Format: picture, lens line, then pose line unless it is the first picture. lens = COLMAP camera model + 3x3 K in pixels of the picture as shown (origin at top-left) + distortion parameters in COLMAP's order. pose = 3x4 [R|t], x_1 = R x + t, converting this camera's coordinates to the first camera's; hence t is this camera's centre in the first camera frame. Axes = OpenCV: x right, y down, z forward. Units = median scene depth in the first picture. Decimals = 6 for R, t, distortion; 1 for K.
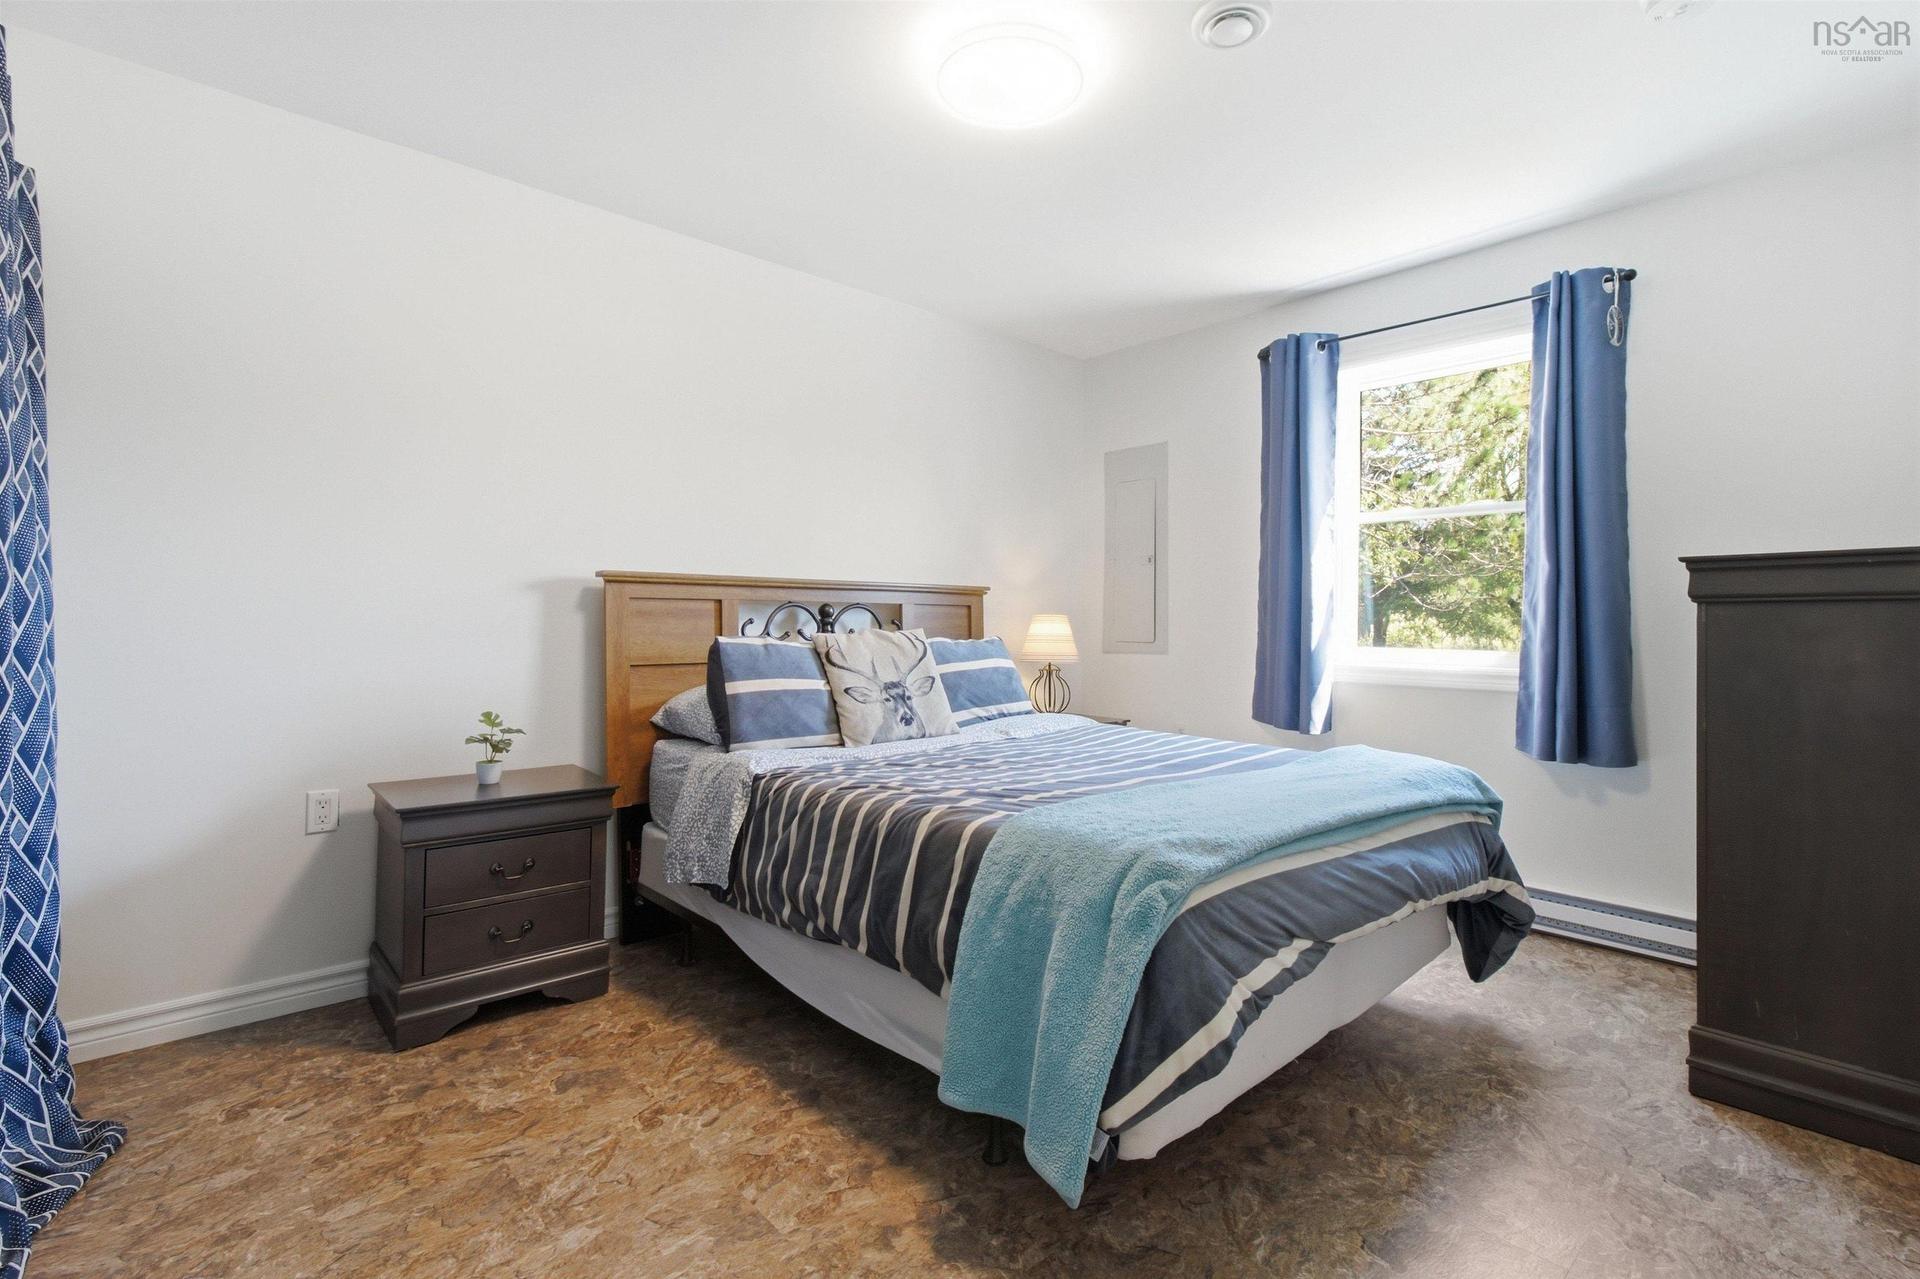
lens RADIAL K [[888.7, 0, 974.5], [0, 888.7, 621.1], [0, 0, 1]] dist [-0.000755, 0.000208]
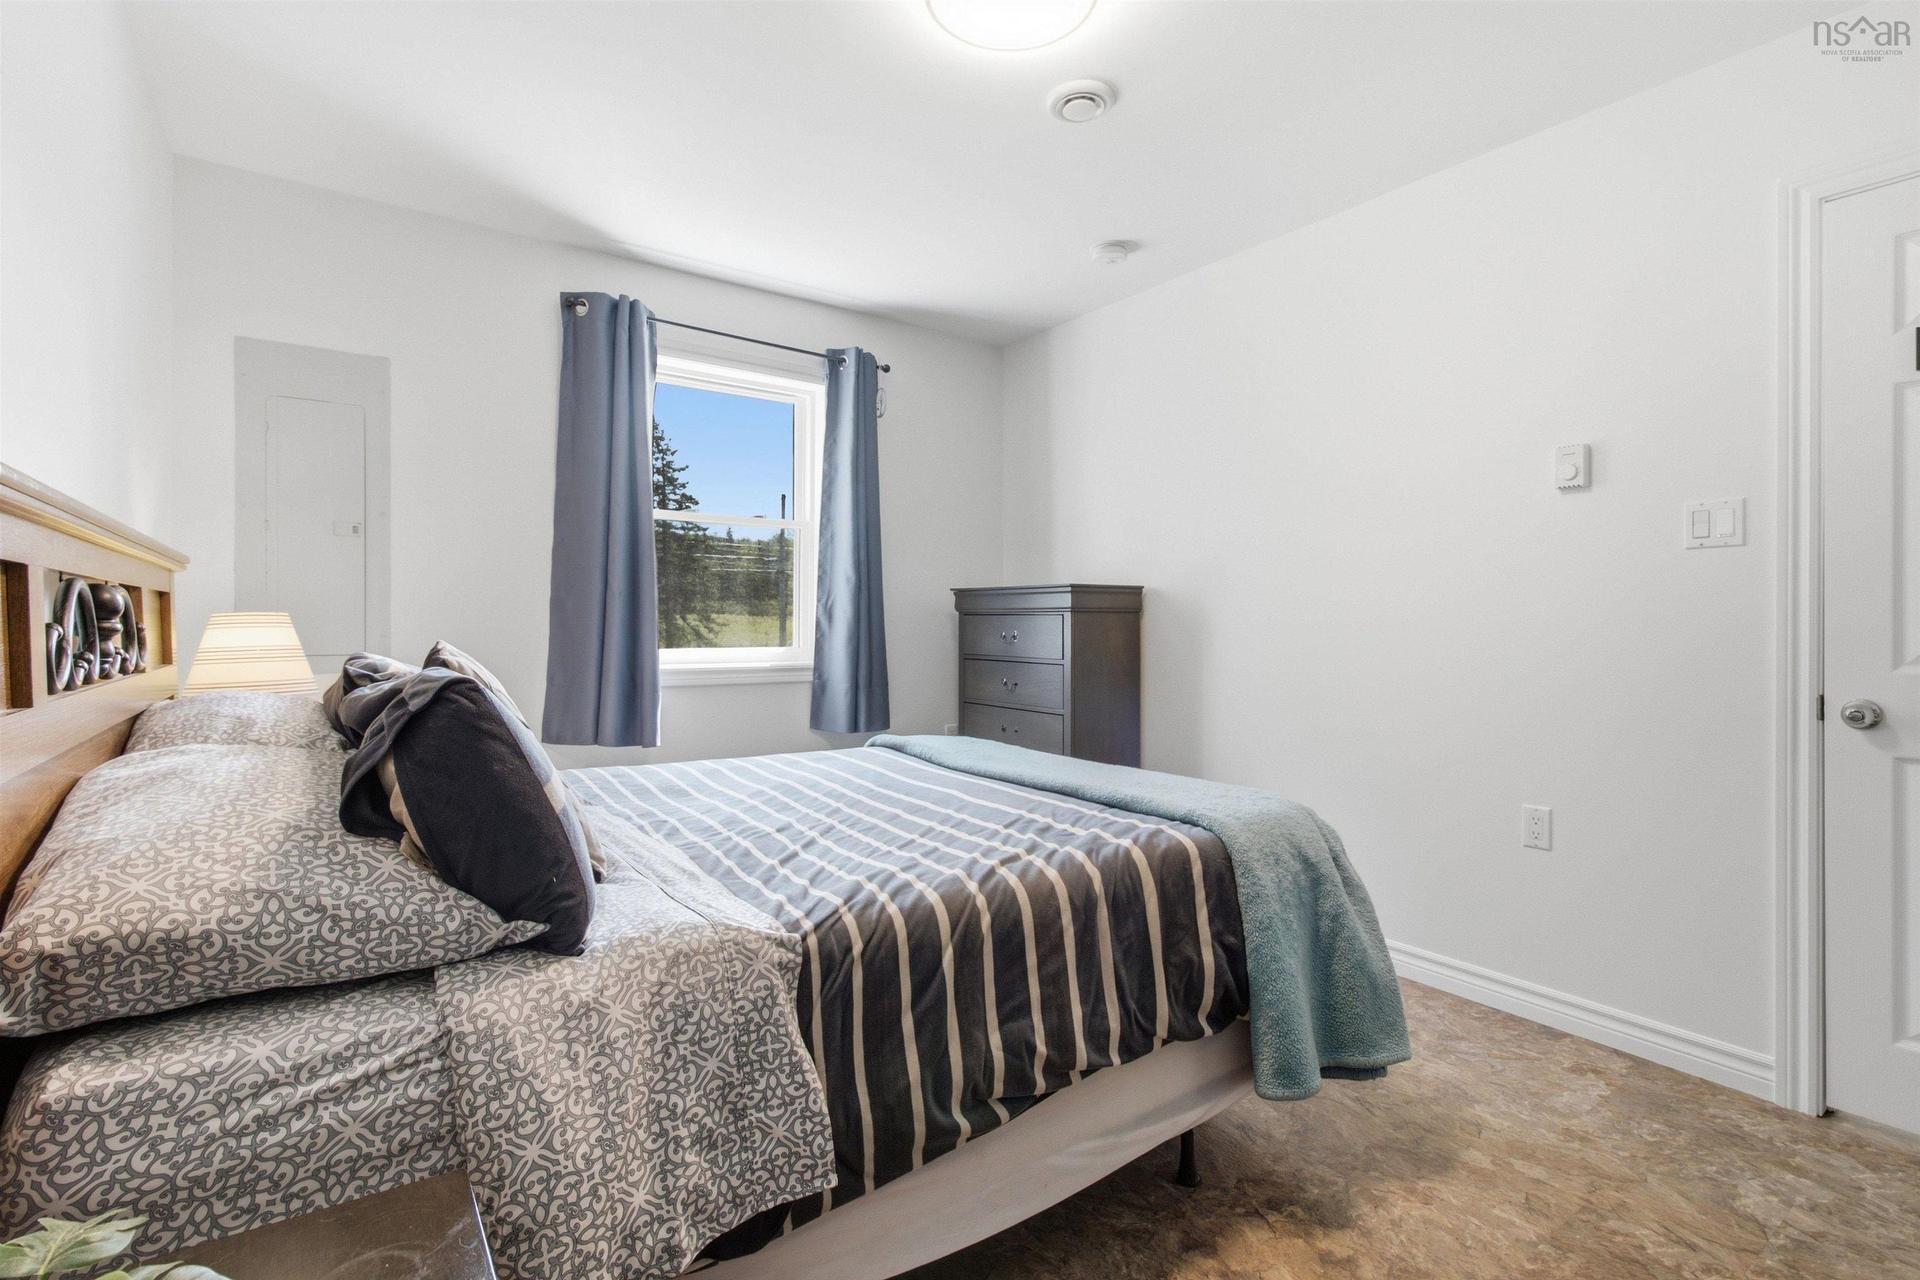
lens RADIAL K [[905.7, 0, 965.5], [0, 905.7, 614.5], [0, 0, 1]] dist [0.000604, 0.000541]
pose [[0.110172, 0.004360, 0.993903, -0.558362], [-0.005905, 0.999976, -0.003732, -0.006748], [-0.993895, -0.005458, 0.110195, 0.636687]]
